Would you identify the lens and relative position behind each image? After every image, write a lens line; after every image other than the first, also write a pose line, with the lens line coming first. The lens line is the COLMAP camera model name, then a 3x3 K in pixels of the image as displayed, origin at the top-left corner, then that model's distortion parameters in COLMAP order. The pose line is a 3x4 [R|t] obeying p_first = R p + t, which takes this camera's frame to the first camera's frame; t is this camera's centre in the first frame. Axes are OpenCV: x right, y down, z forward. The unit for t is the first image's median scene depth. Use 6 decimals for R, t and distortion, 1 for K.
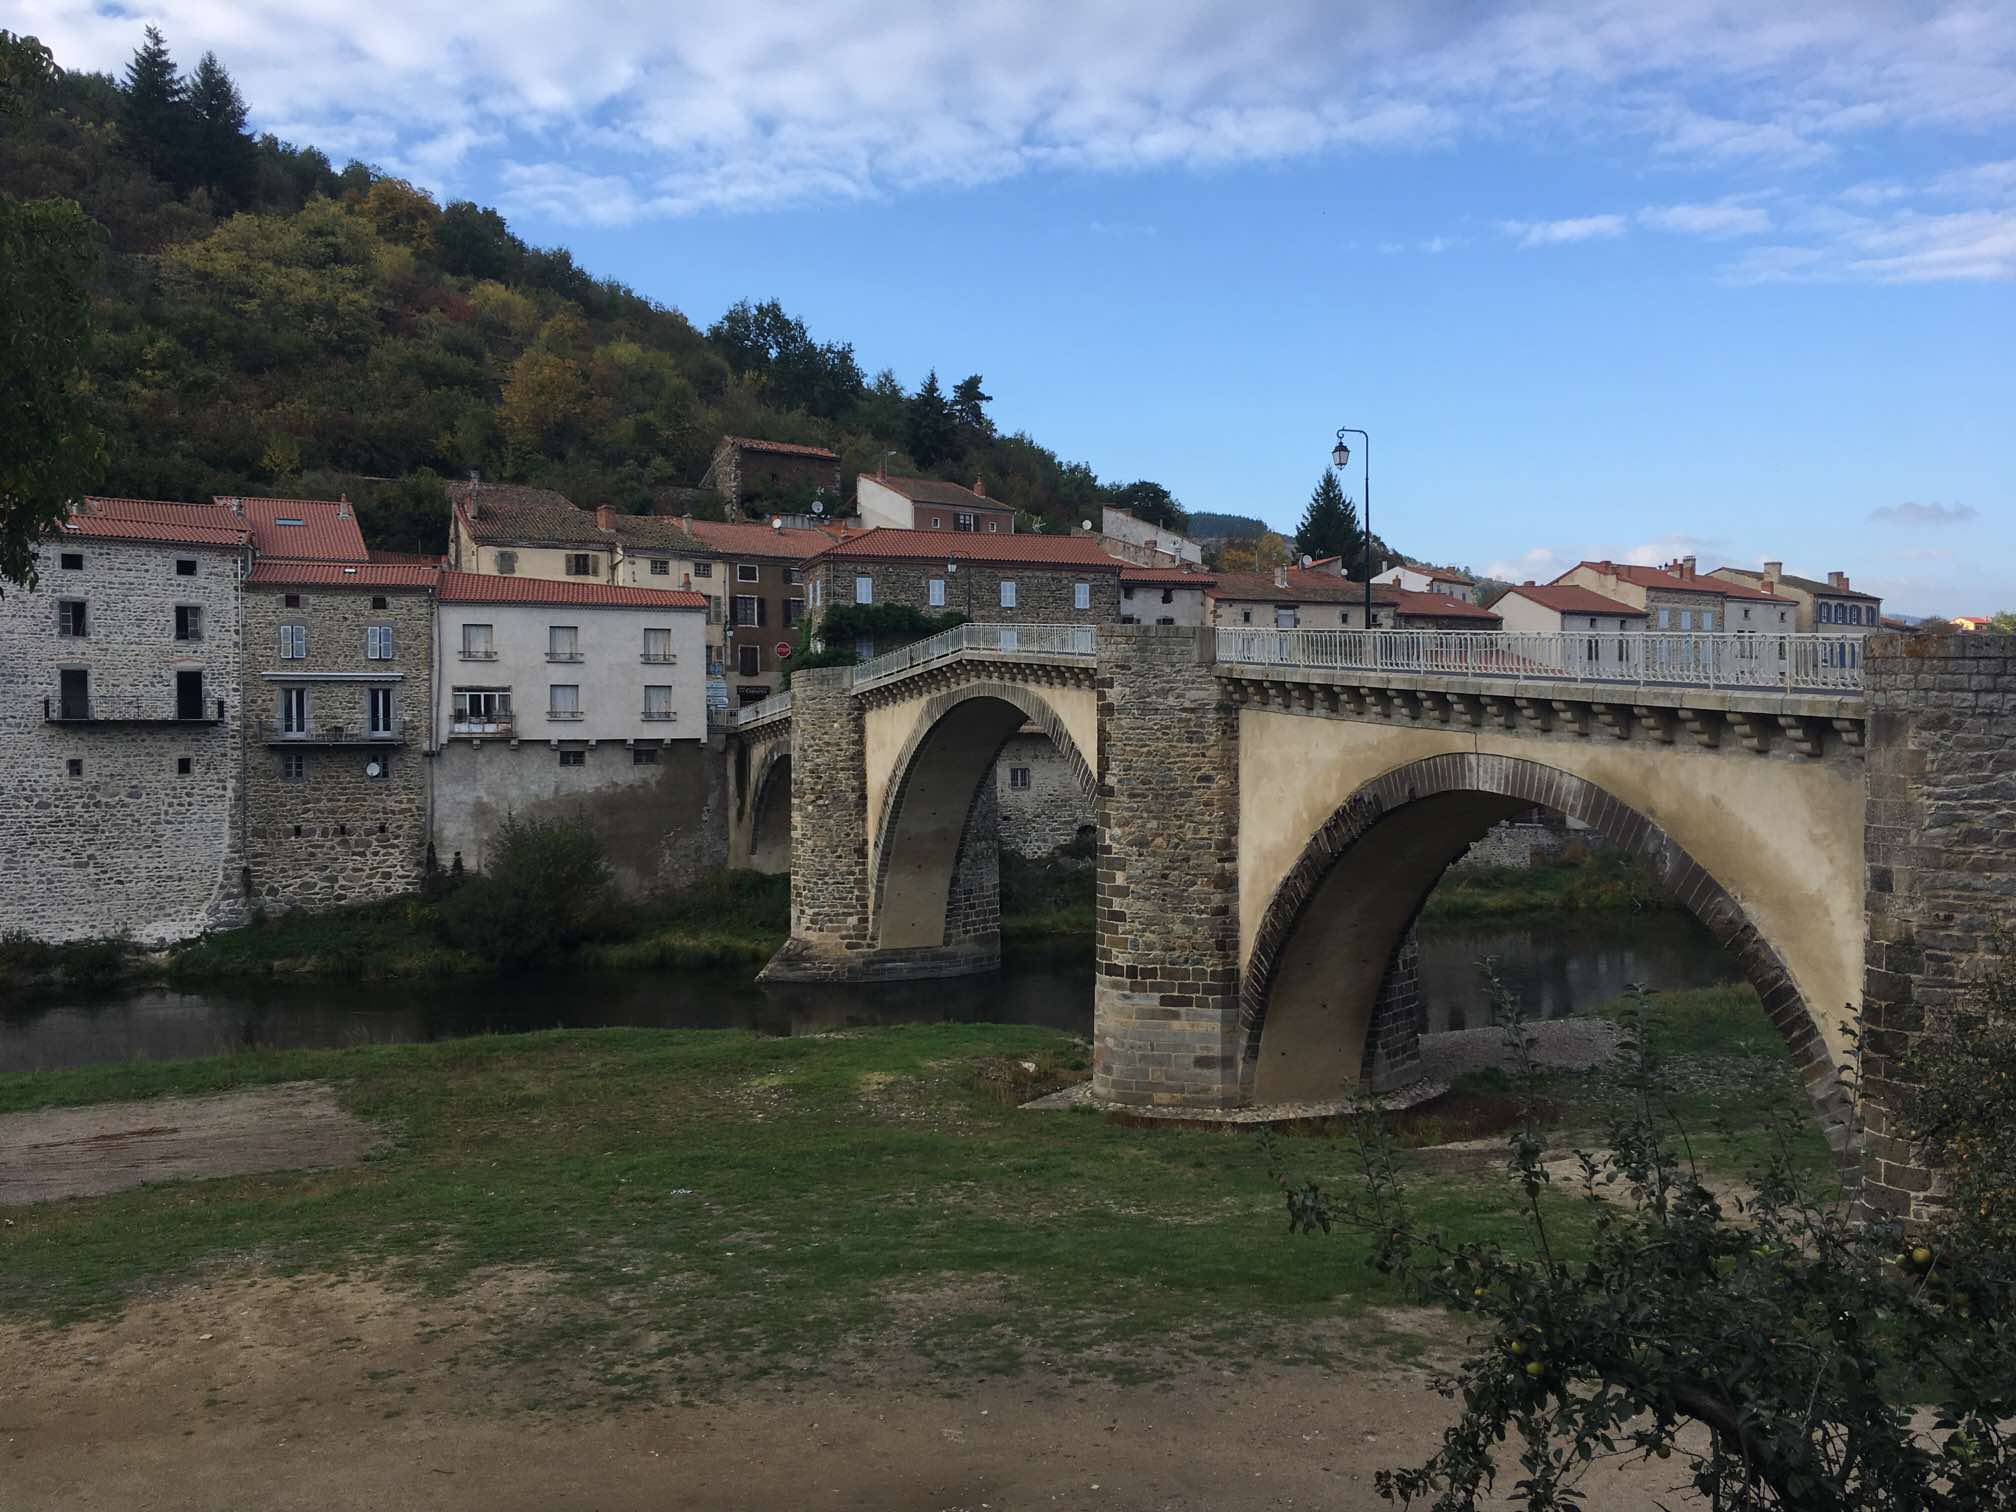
lens RADIAL K [[1690.2, 0, 1008.0], [0, 1690.2, 756.0], [0, 0, 1]] dist [0.002589, -0.006954]
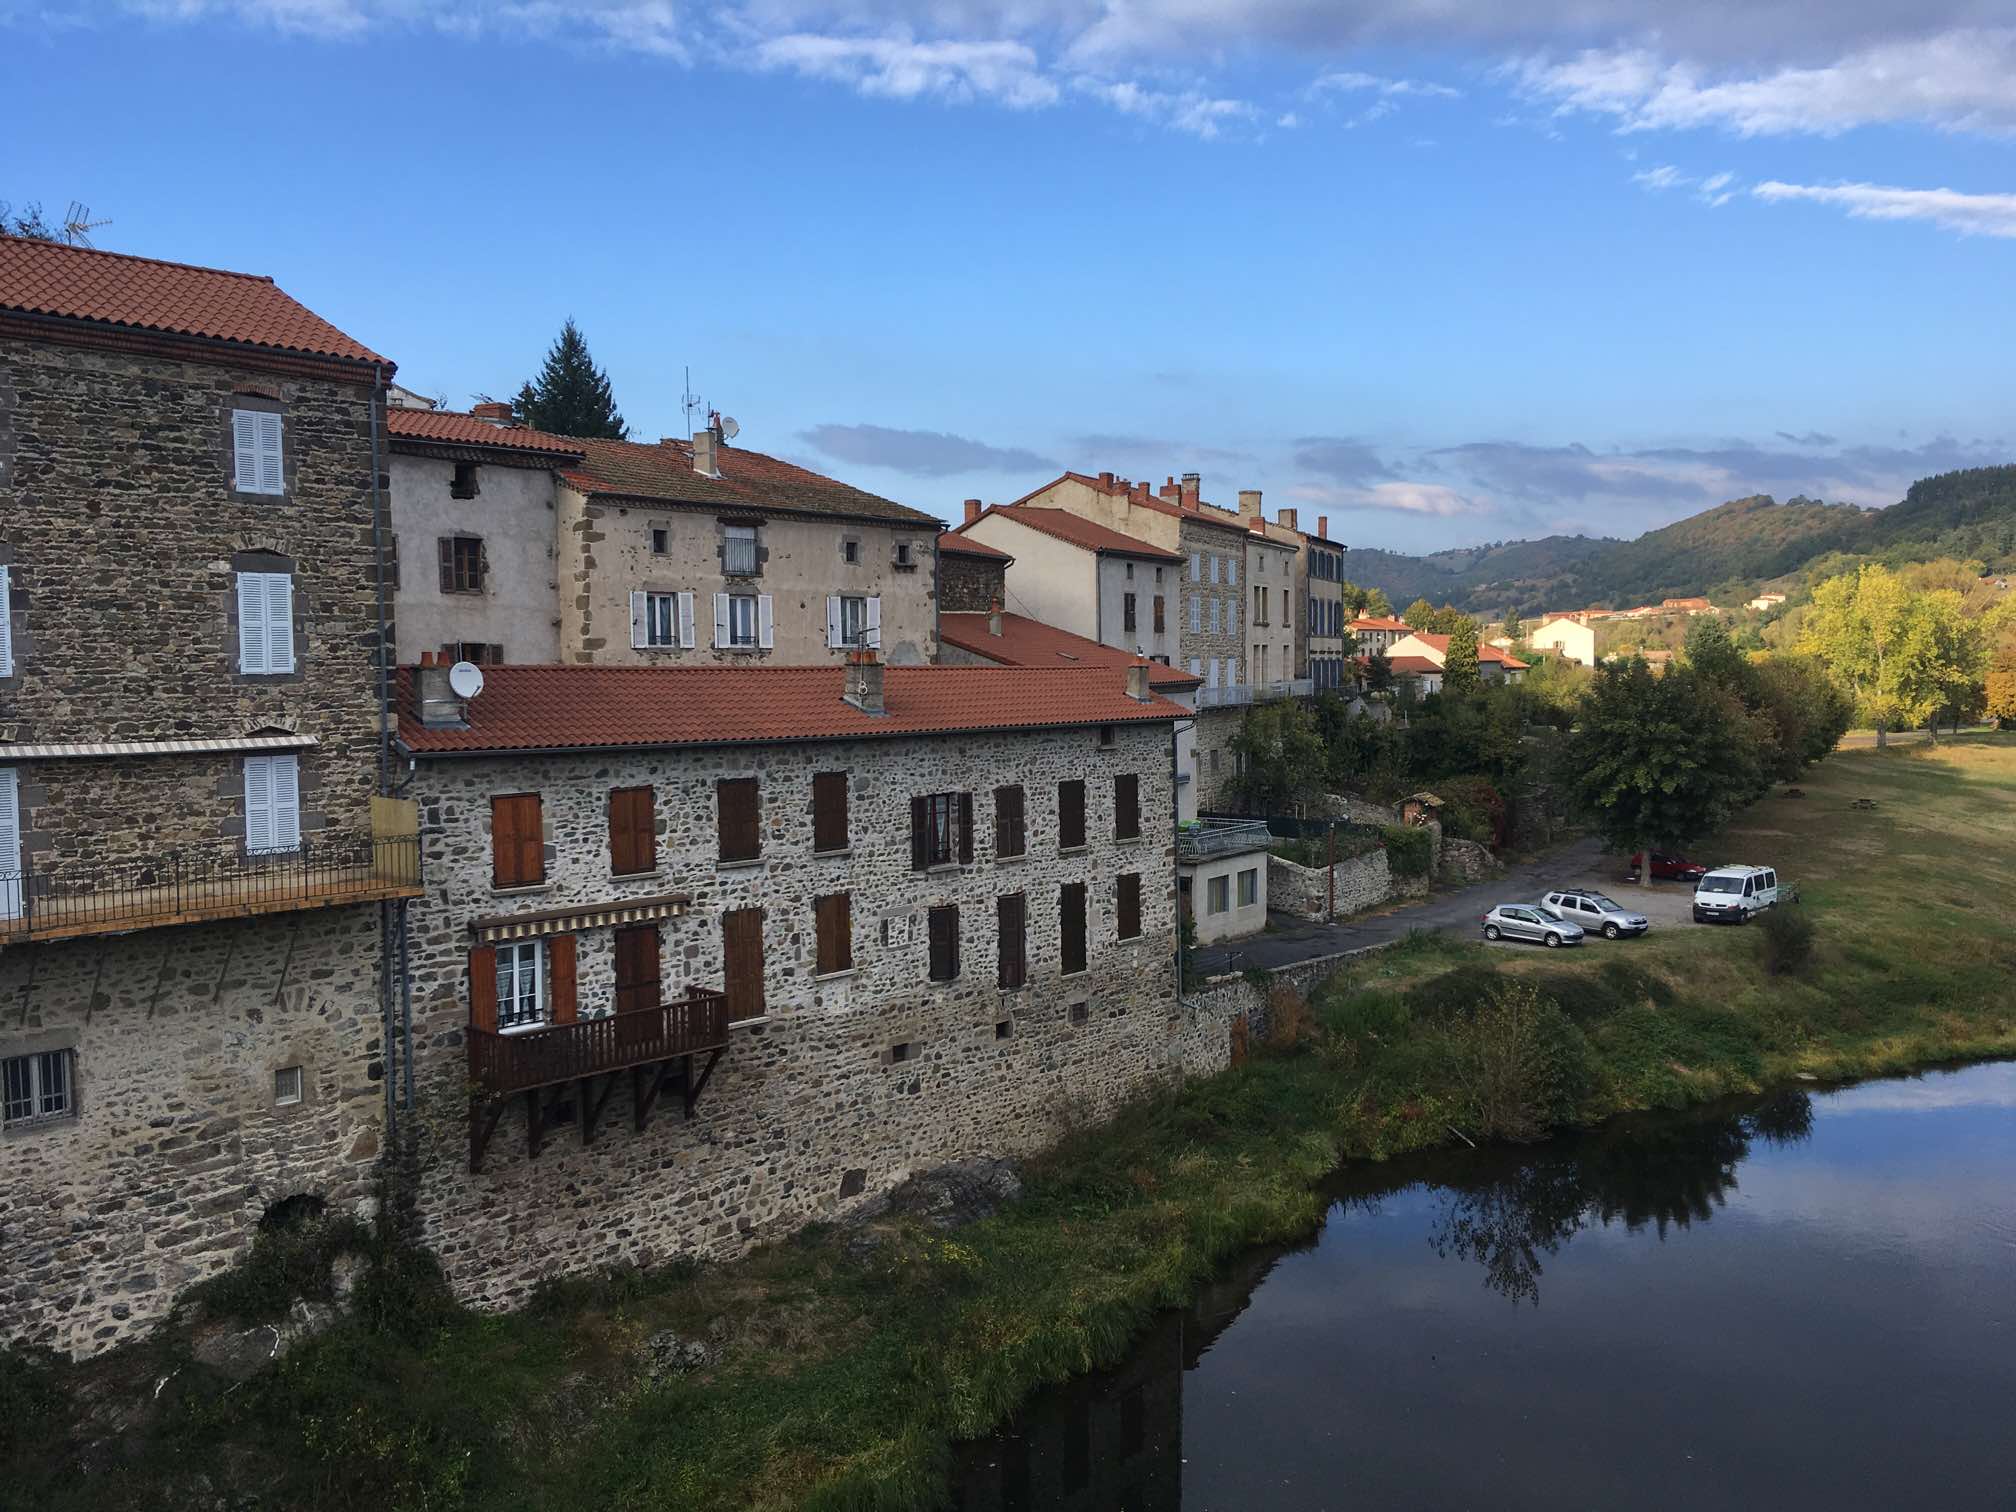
lens RADIAL K [[1690.2, 0, 1008.0], [0, 1690.2, 756.0], [0, 0, 1]] dist [0.002589, -0.006954]
pose [[0.870644, -0.025088, 0.491274, 0.009387], [0.004341, 0.999052, 0.043325, -0.046308], [-0.491895, -0.035588, 0.869927, 0.583569]]
